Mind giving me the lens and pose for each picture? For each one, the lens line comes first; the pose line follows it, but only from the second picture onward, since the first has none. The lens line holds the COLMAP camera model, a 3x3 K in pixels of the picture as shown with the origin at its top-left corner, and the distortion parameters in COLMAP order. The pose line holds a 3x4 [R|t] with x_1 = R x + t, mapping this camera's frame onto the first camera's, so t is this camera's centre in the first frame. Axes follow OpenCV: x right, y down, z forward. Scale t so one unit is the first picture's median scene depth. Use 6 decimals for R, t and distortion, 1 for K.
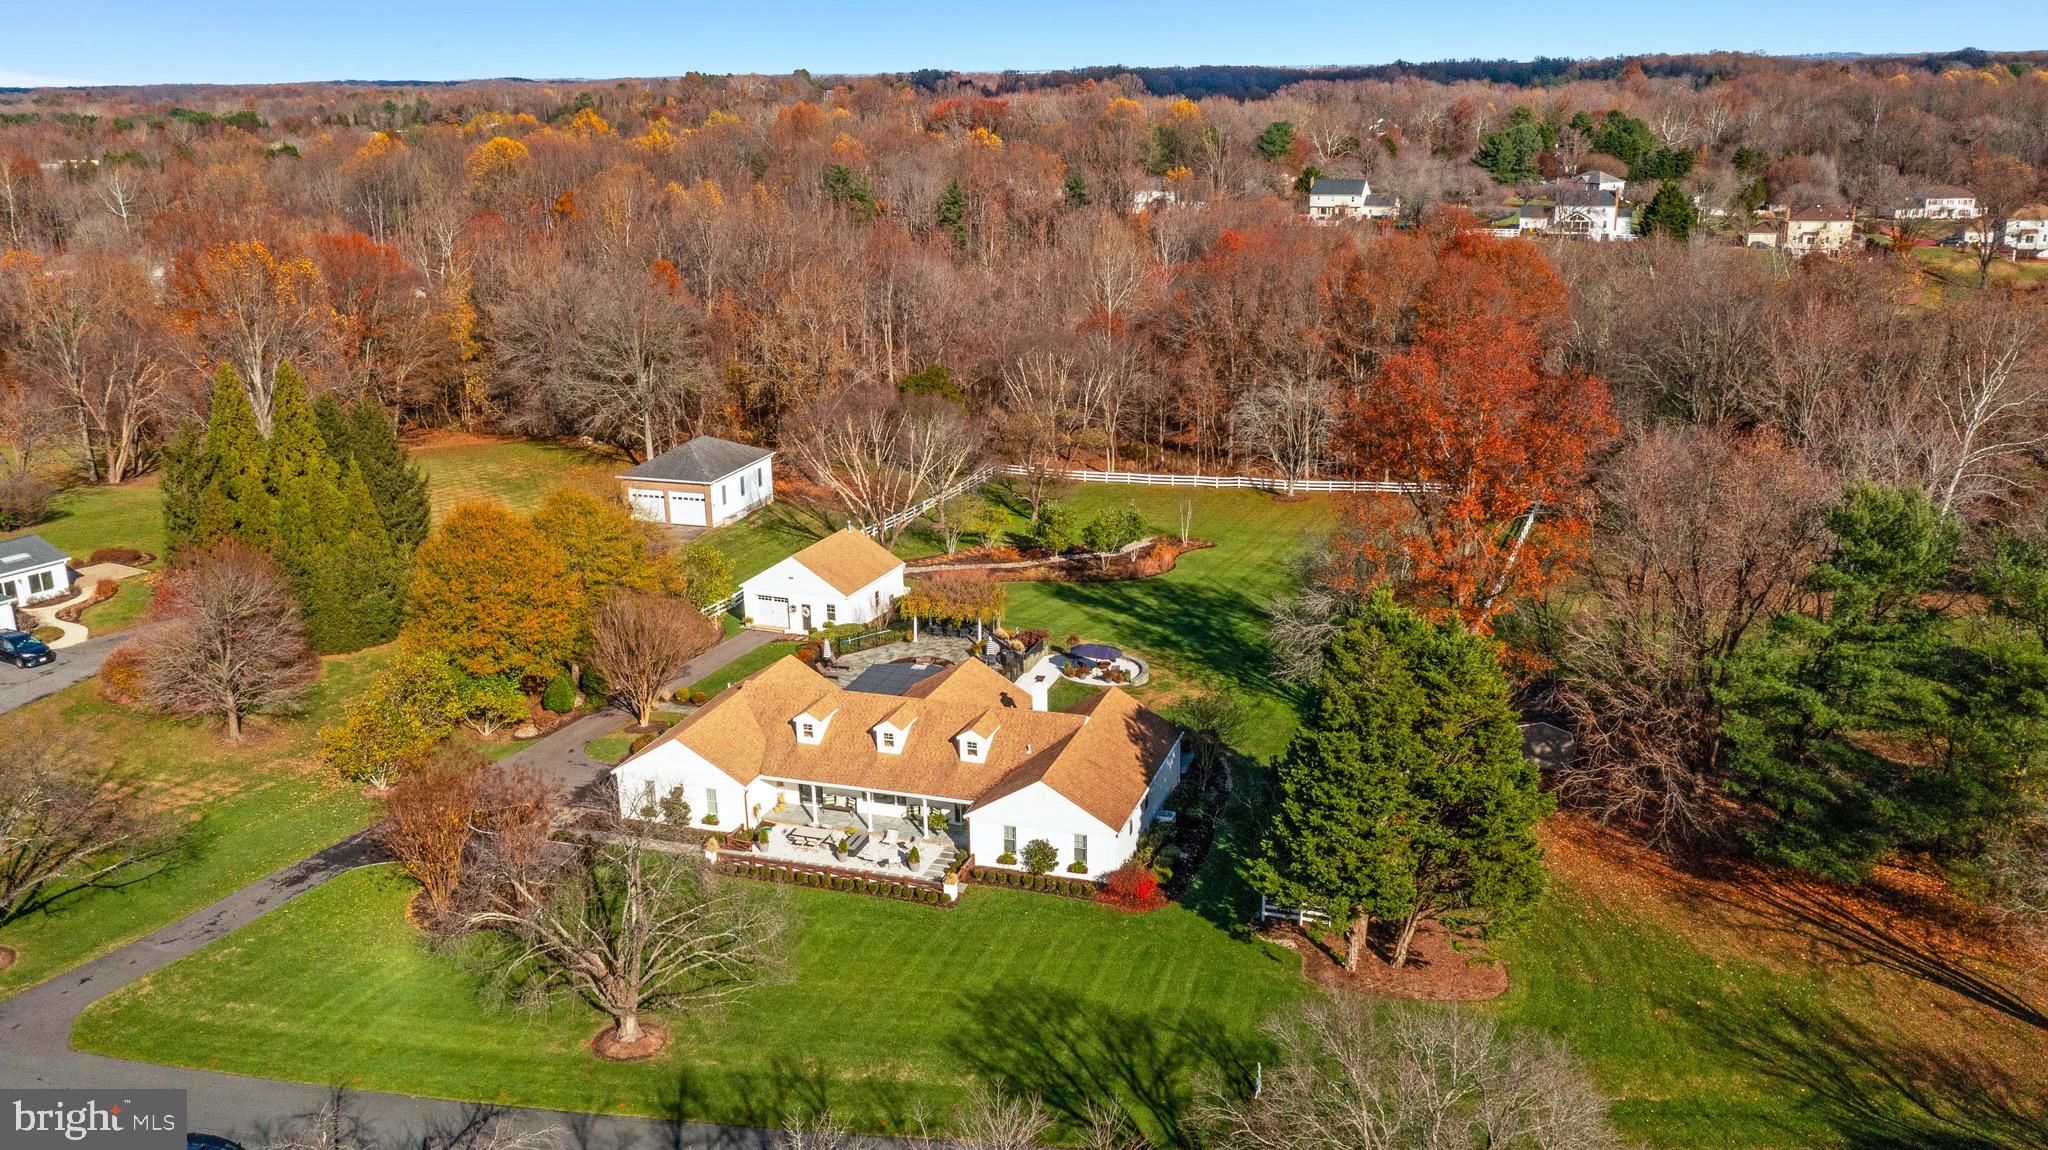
lens RADIAL K [[1671.6, 0, 1024.0], [0, 1671.6, 575.0], [0, 0, 1]] dist [-0.007499, 0.004284]
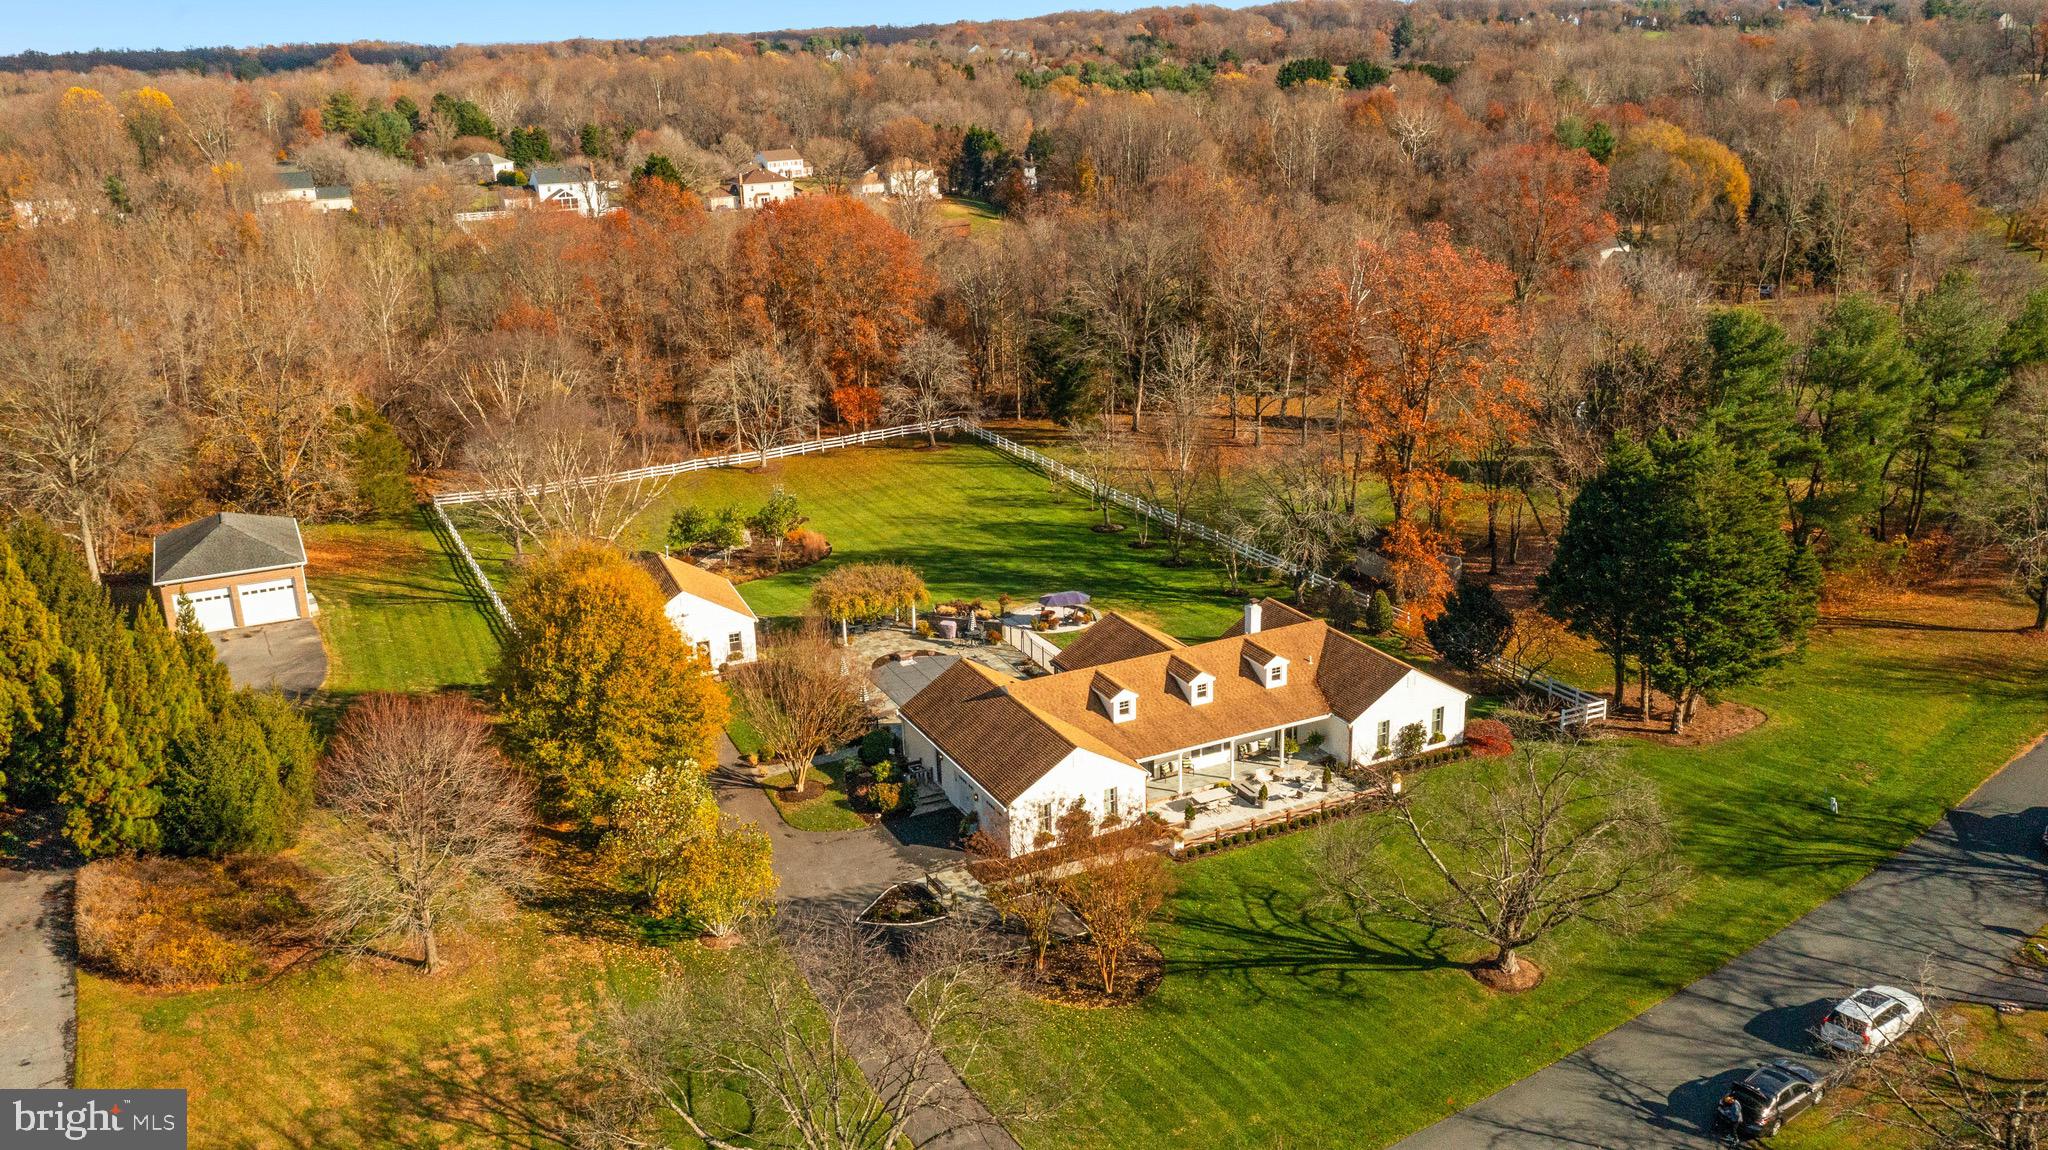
lens RADIAL K [[1671.6, 0, 1024.0], [0, 1671.6, 575.0], [0, 0, 1]] dist [-0.007499, 0.004284]
pose [[0.712756, -0.217965, 0.666686, -0.813755], [0.213811, 0.972771, 0.089449, -0.082272], [-0.668030, 0.078790, 0.739951, 0.324239]]
